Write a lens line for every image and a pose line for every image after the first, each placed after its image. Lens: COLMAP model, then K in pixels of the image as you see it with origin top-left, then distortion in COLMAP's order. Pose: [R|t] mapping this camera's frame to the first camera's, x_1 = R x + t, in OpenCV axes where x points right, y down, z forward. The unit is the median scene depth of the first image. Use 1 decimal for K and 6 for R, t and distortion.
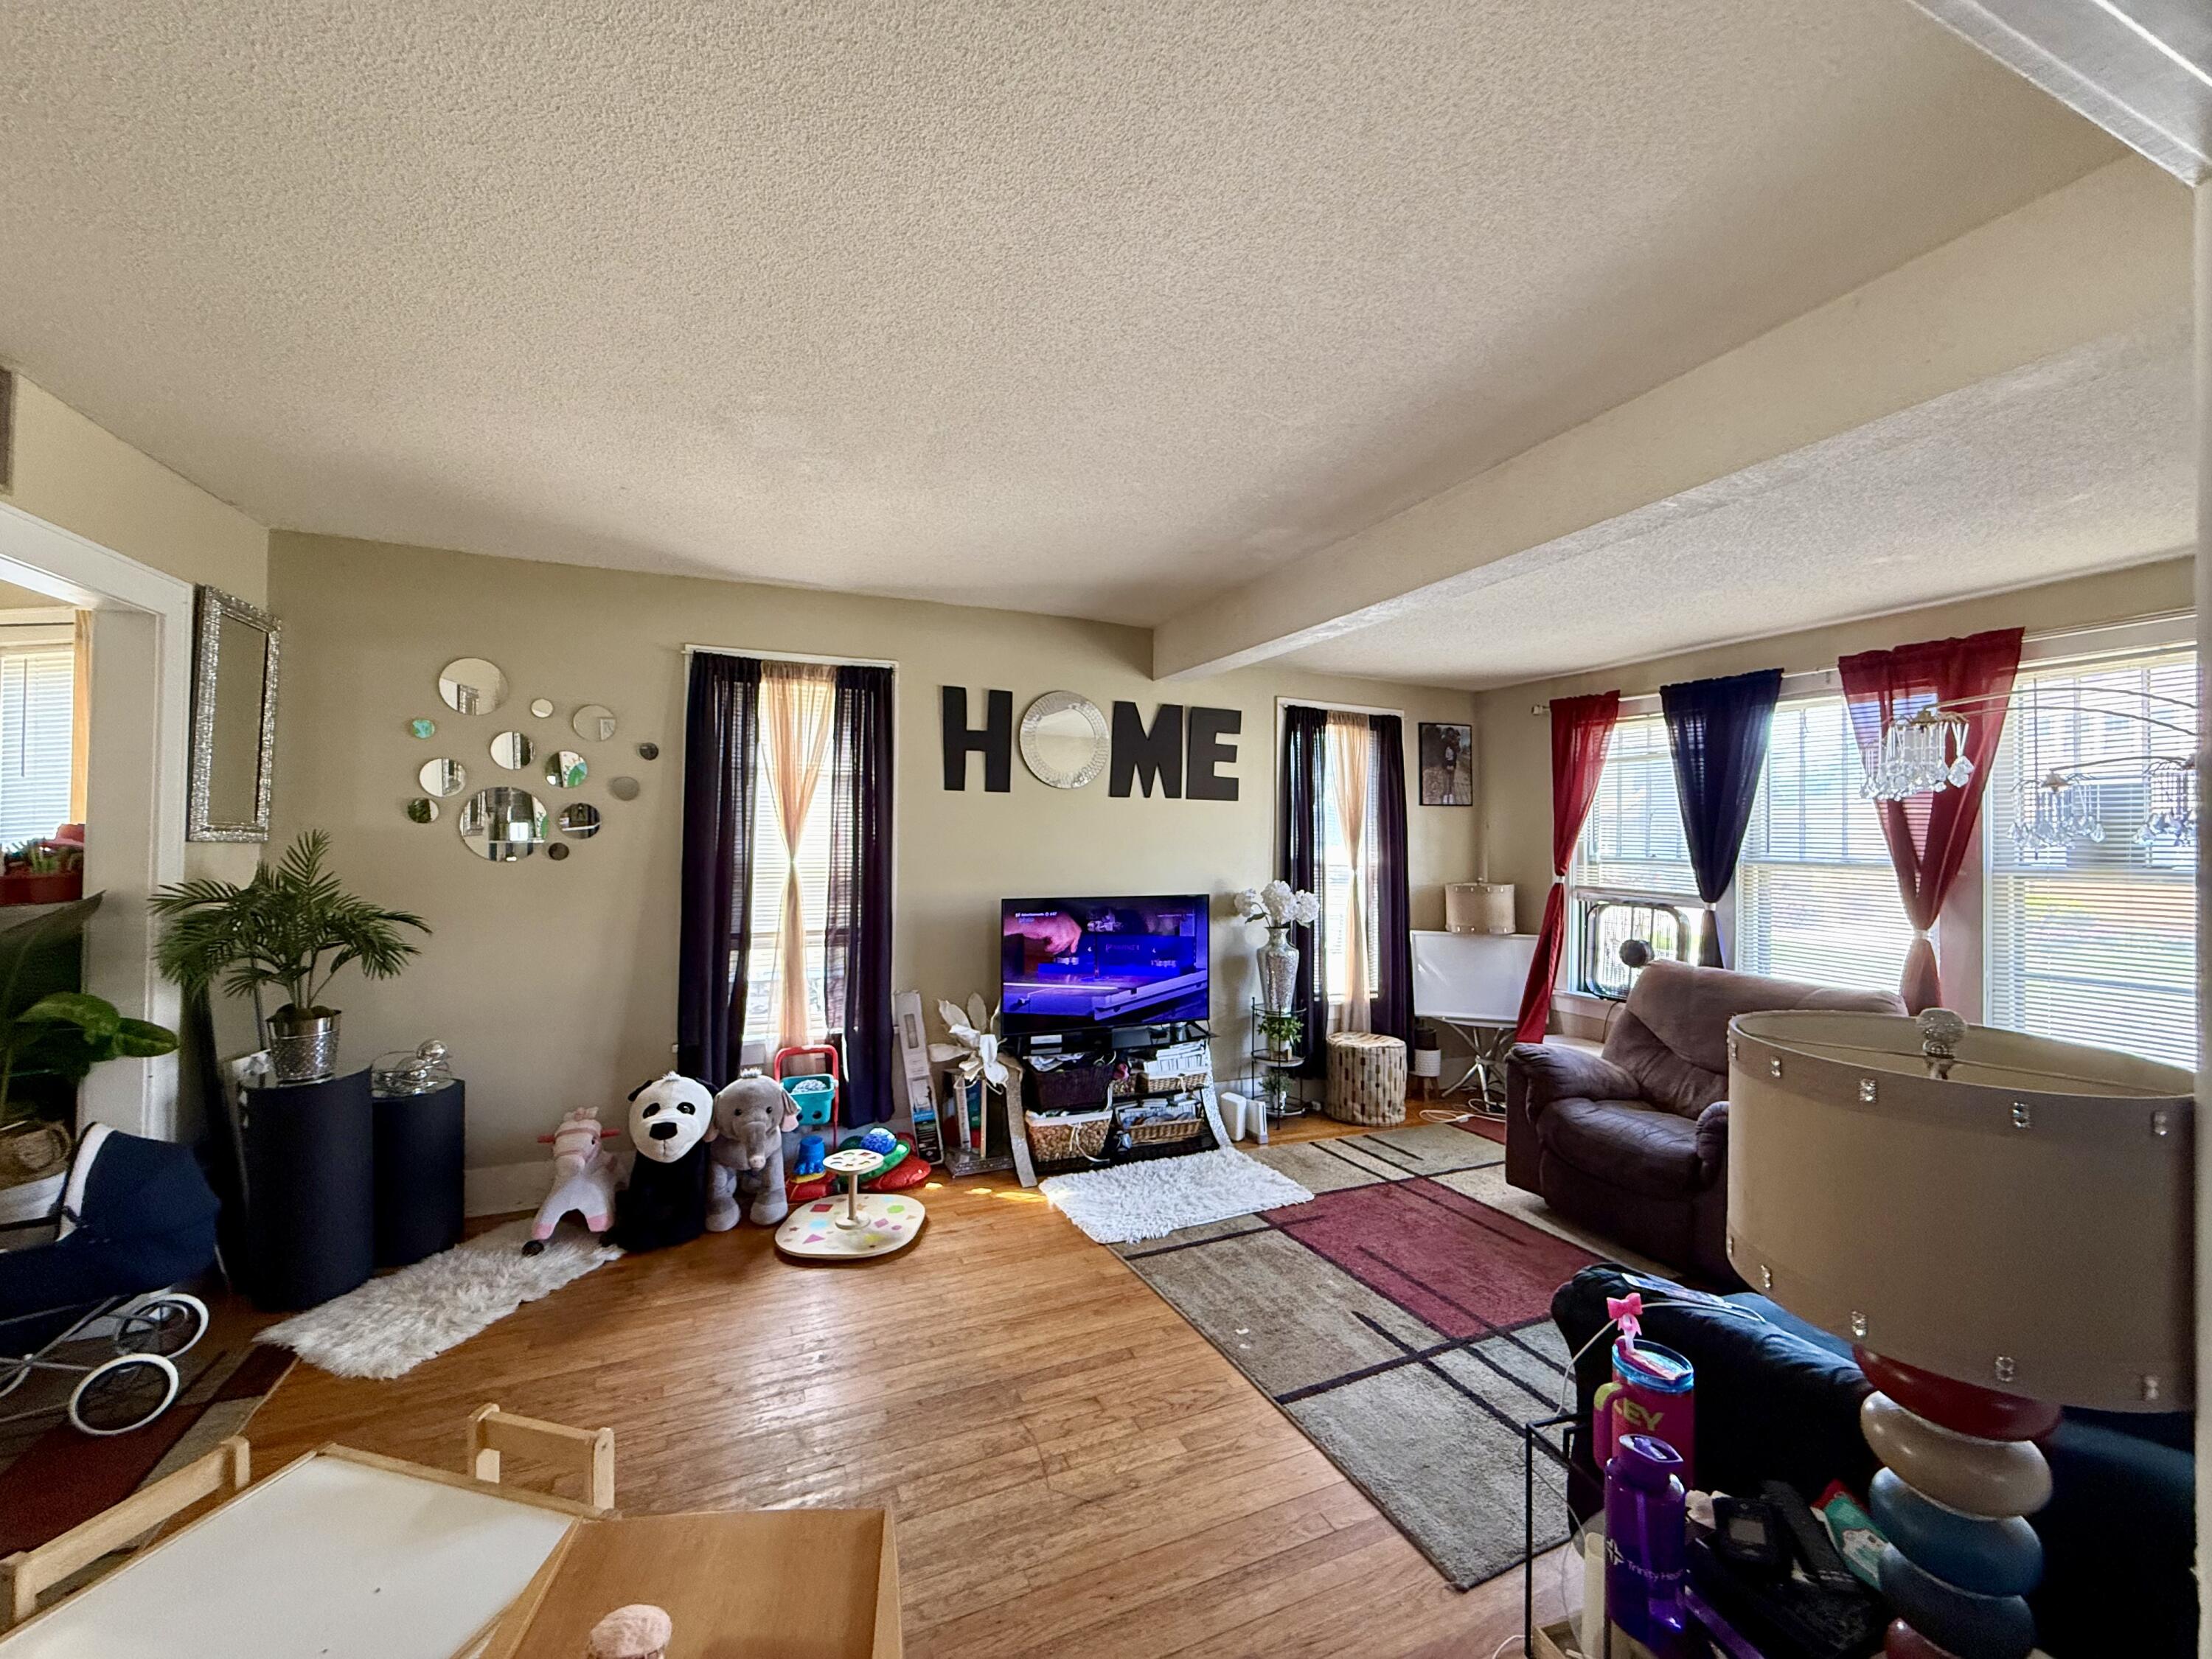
lens RADIAL K [[882.9, 0, 1099.2], [0, 882.9, 830.6], [0, 0, 1]] dist [0.000224, -0.000259]
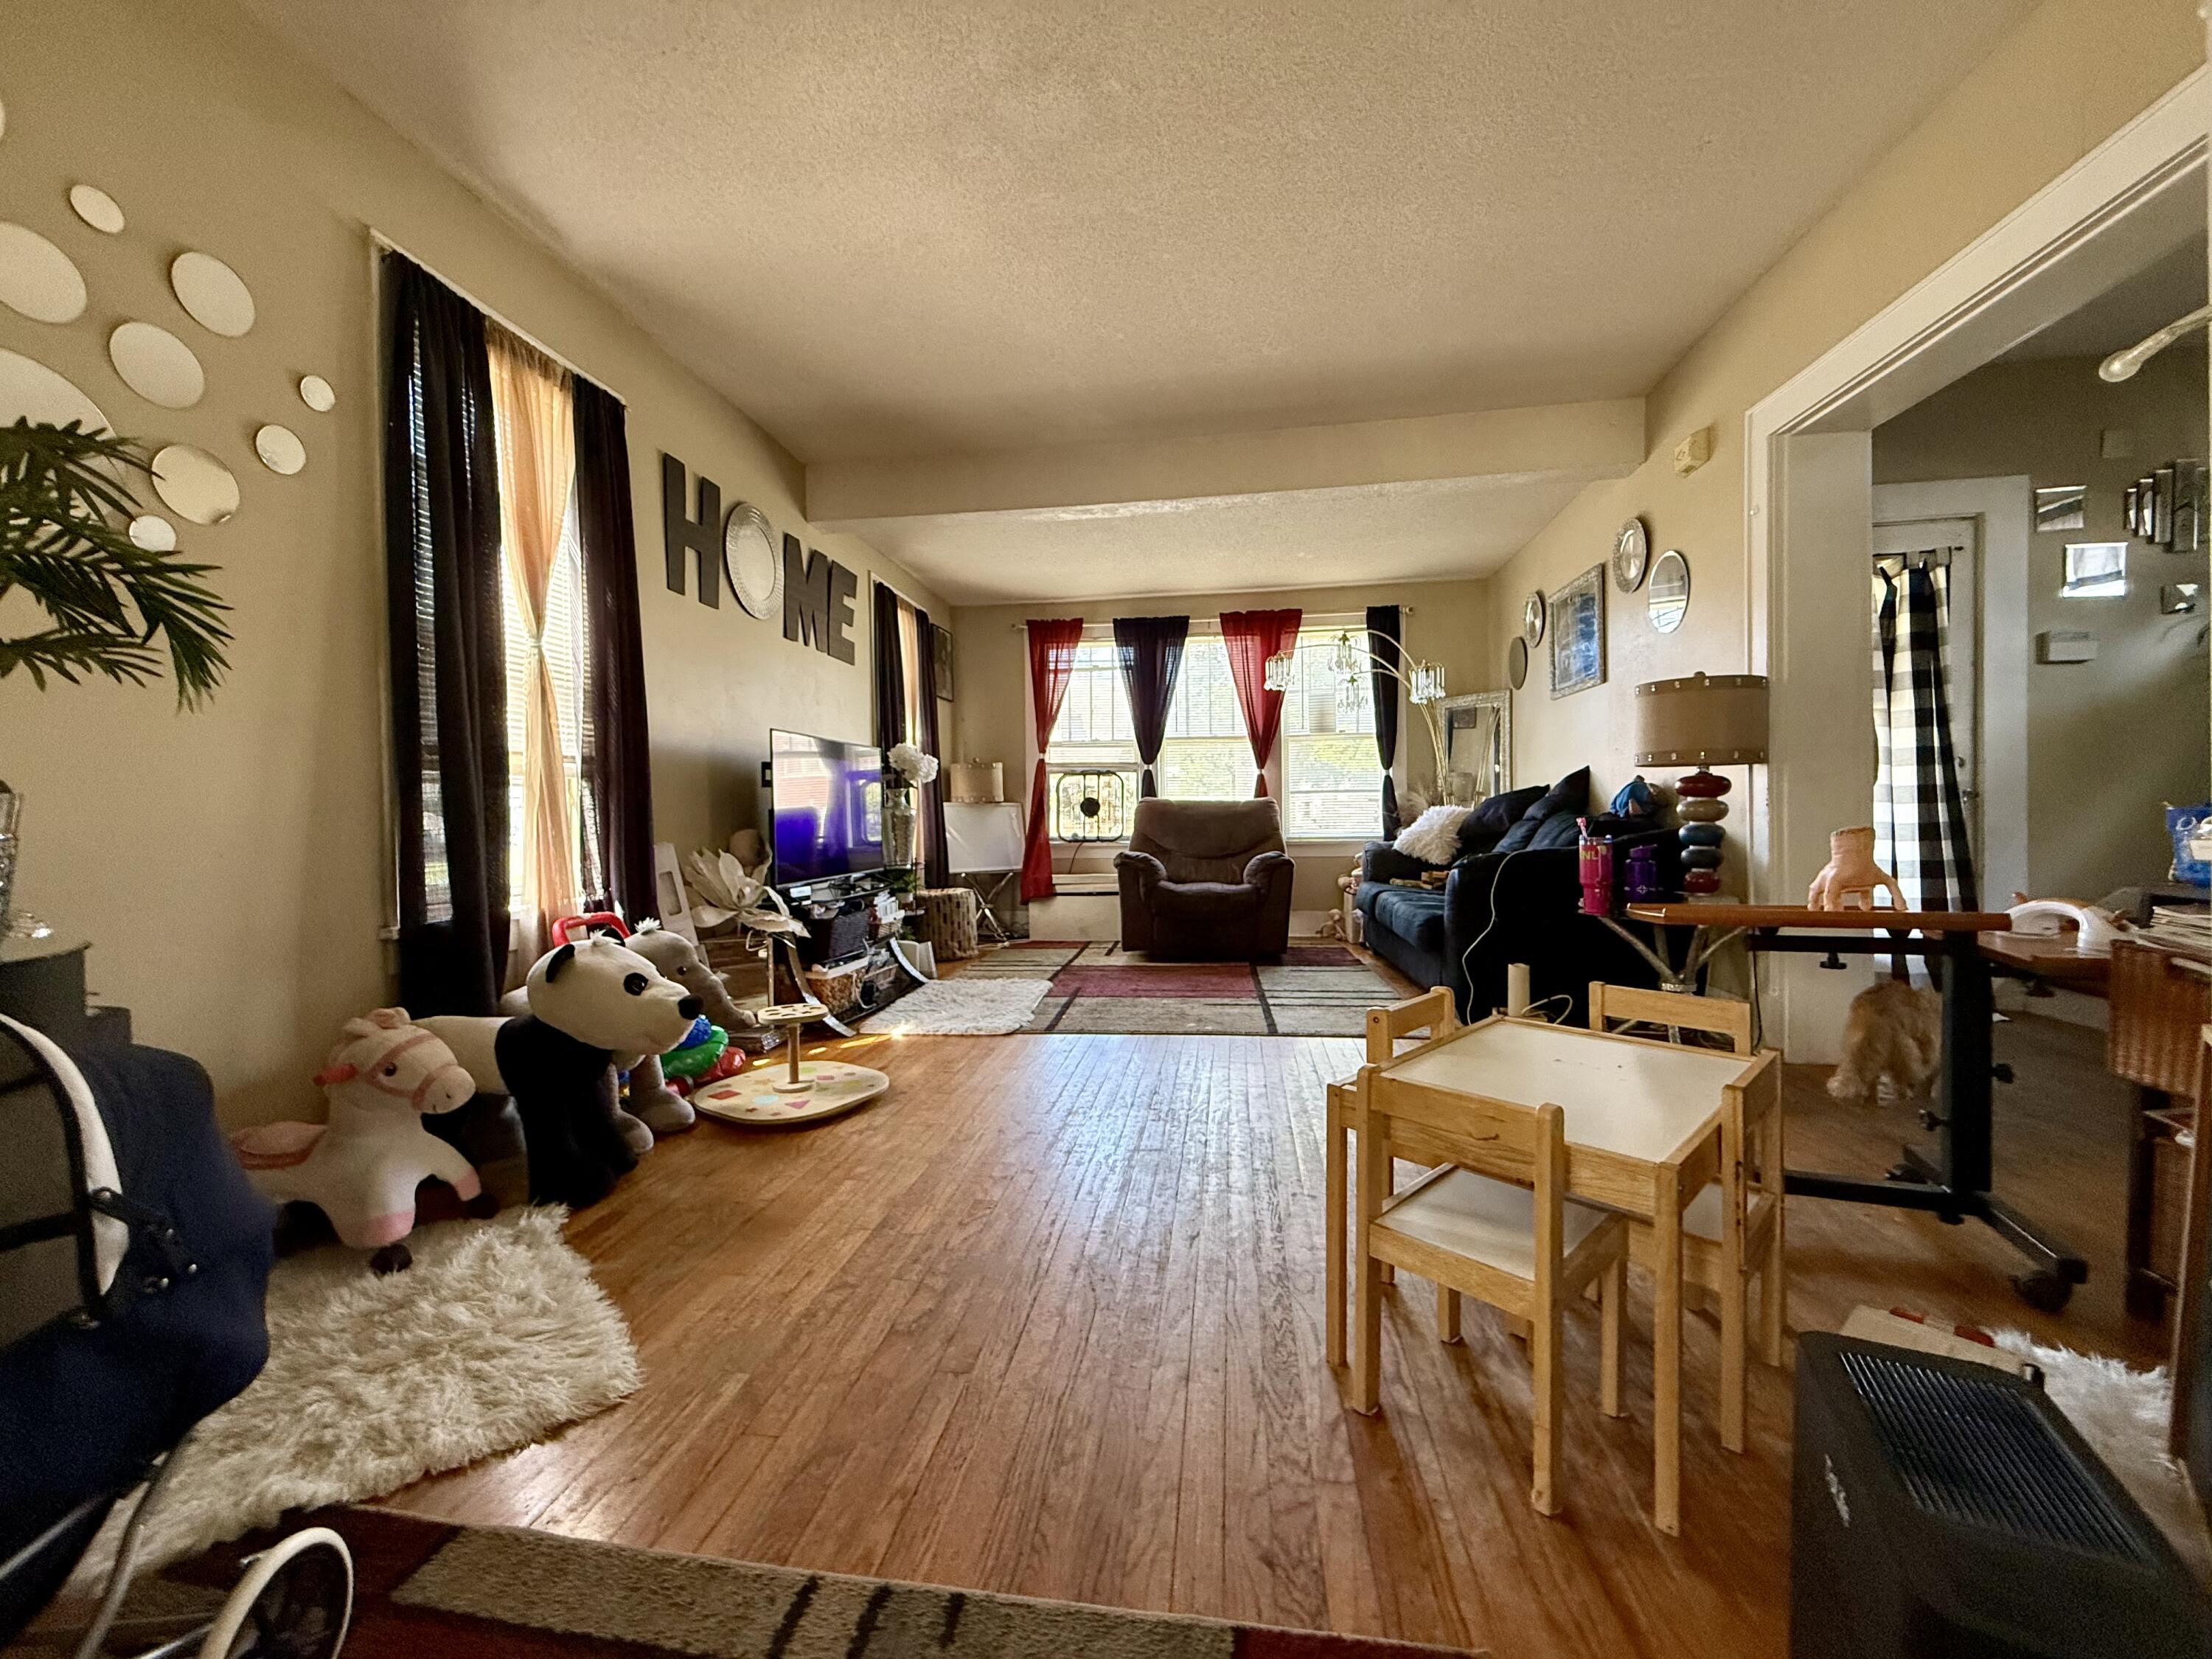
lens RADIAL K [[882.9, 0, 1101.2], [0, 882.9, 840.0], [0, 0, 1]] dist [0.000224, -0.000259]
pose [[0.521443, -0.039102, 0.852390, -0.717253], [0.011660, 0.999183, 0.038703, 0.164743], [-0.853206, -0.010242, 0.521473, 0.295309]]
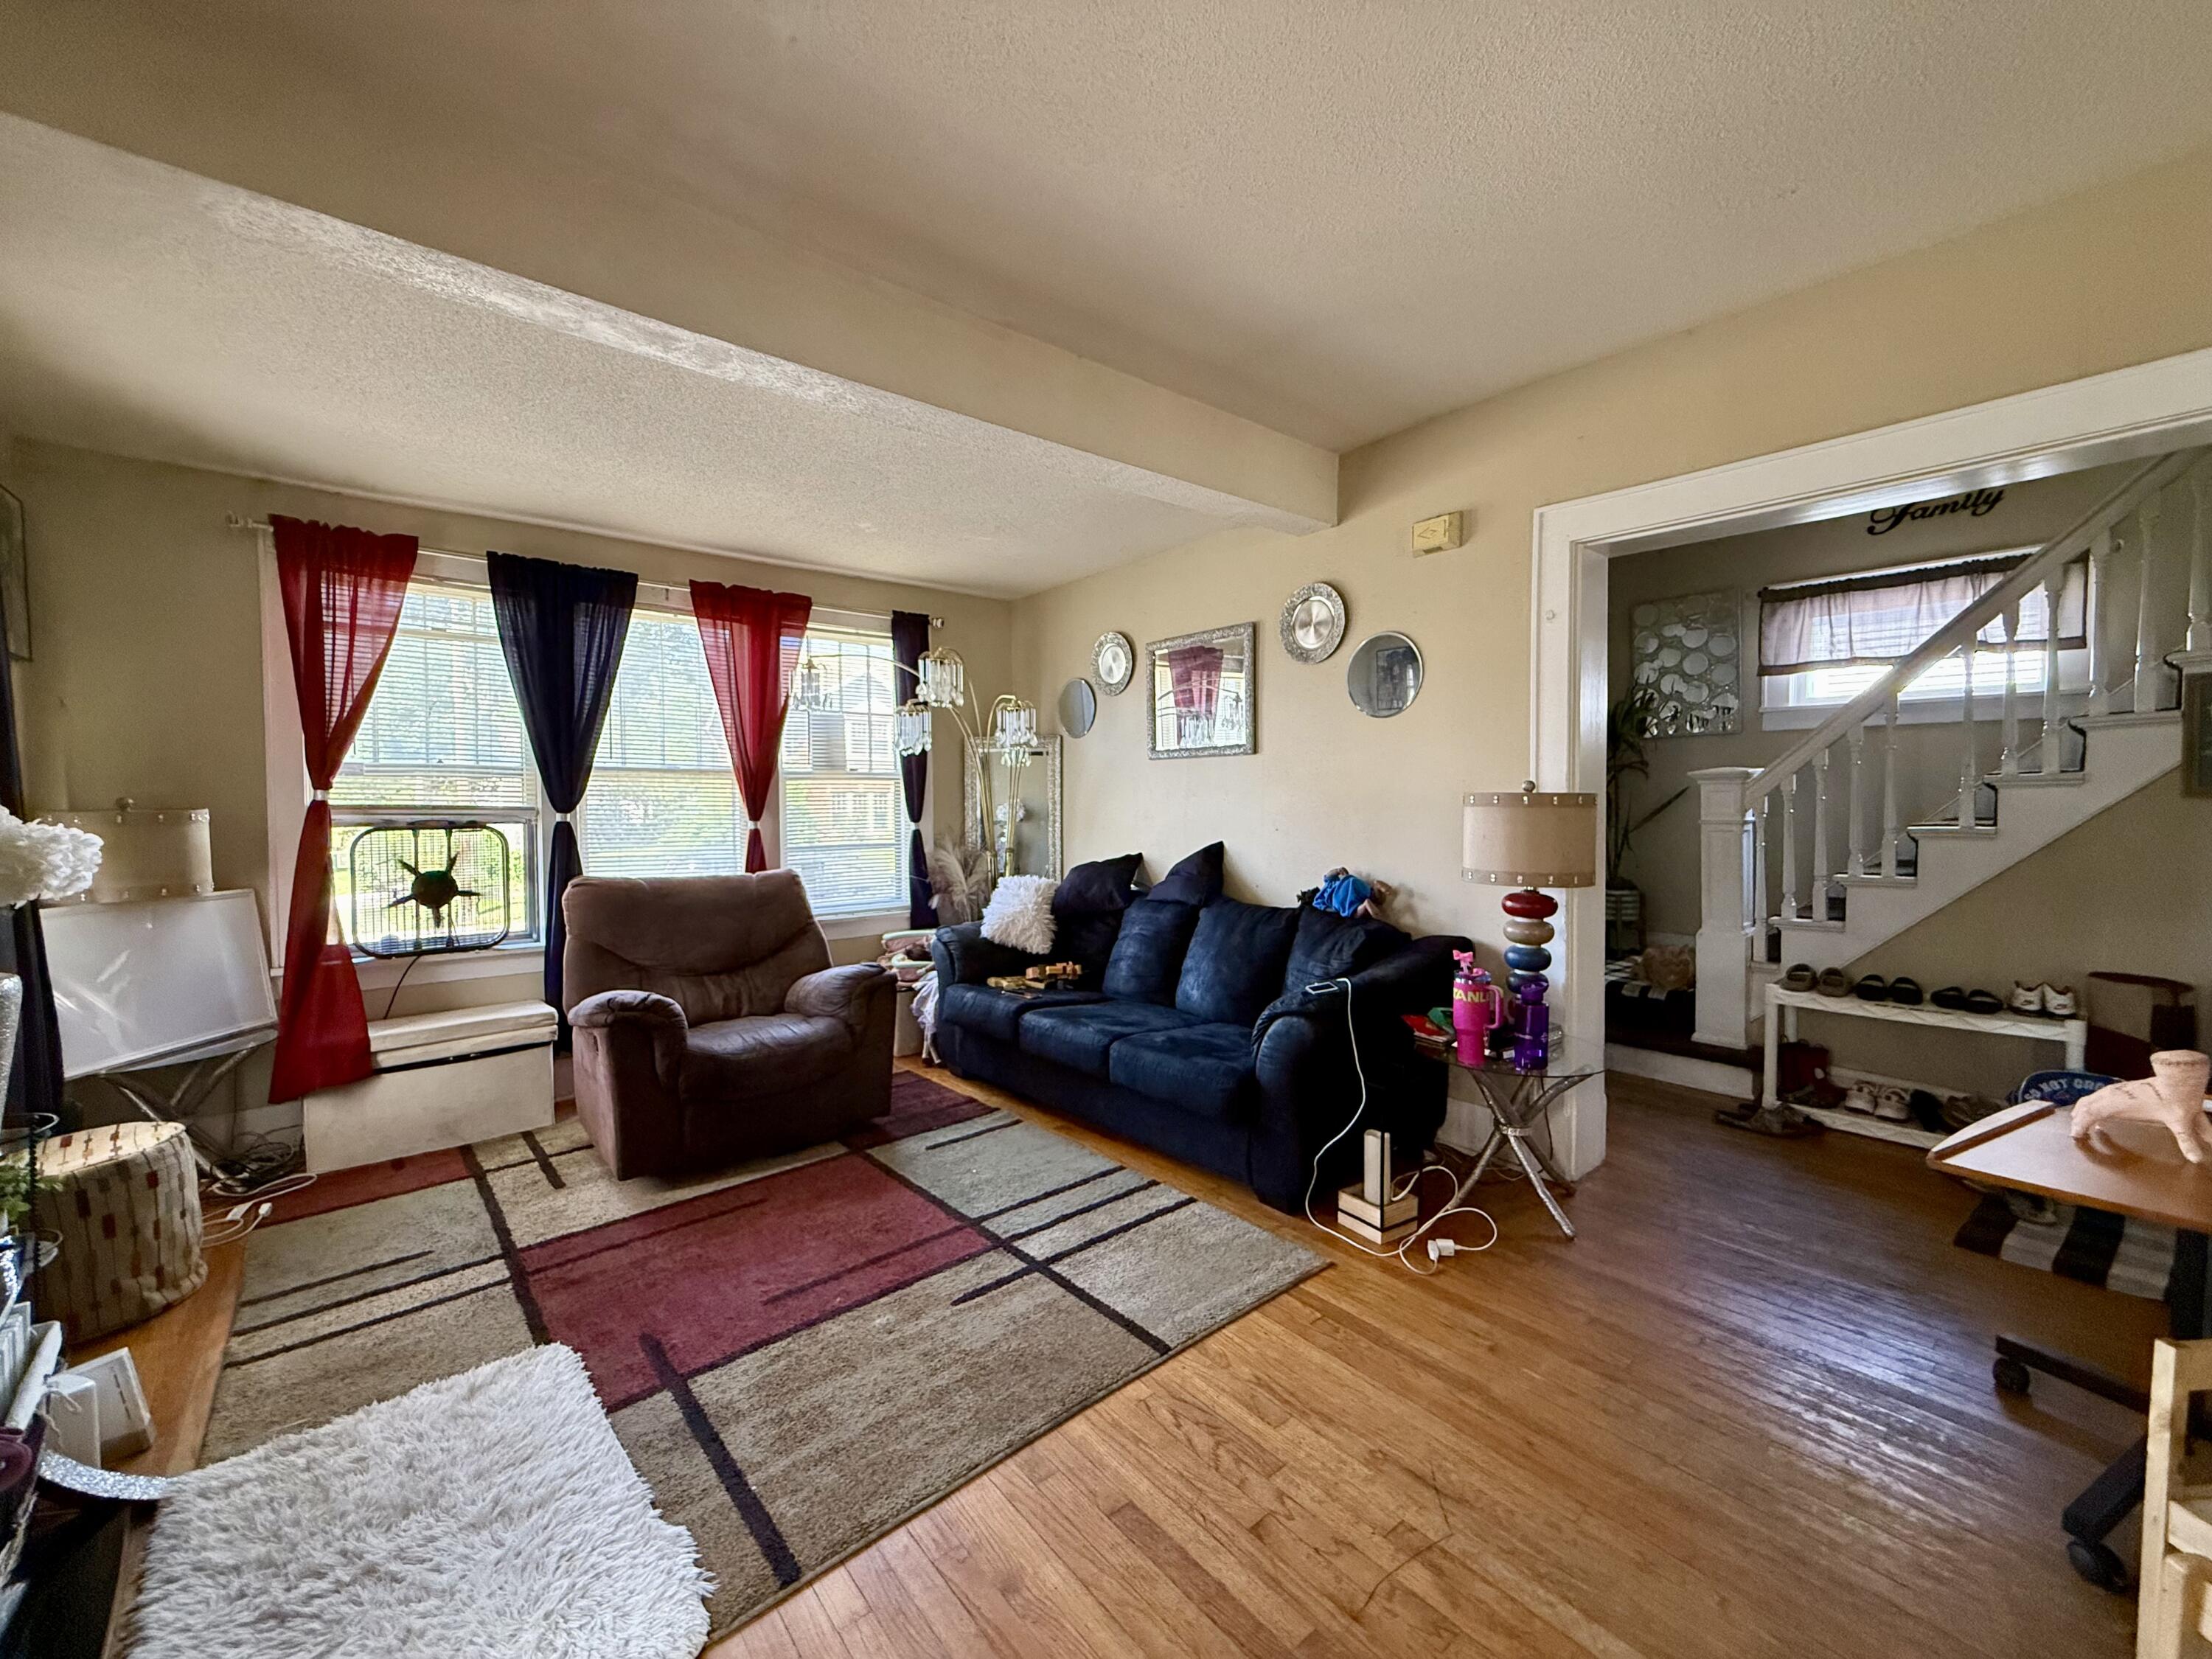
lens RADIAL K [[882.9, 0, 1098.2], [0, 882.9, 832.3], [0, 0, 1]] dist [0.000224, -0.000259]
pose [[-0.279024, -0.042947, 0.959323, -0.353464], [-0.006808, 0.999063, 0.042746, 0.063696], [-0.960260, 0.005396, -0.279055, 0.792595]]
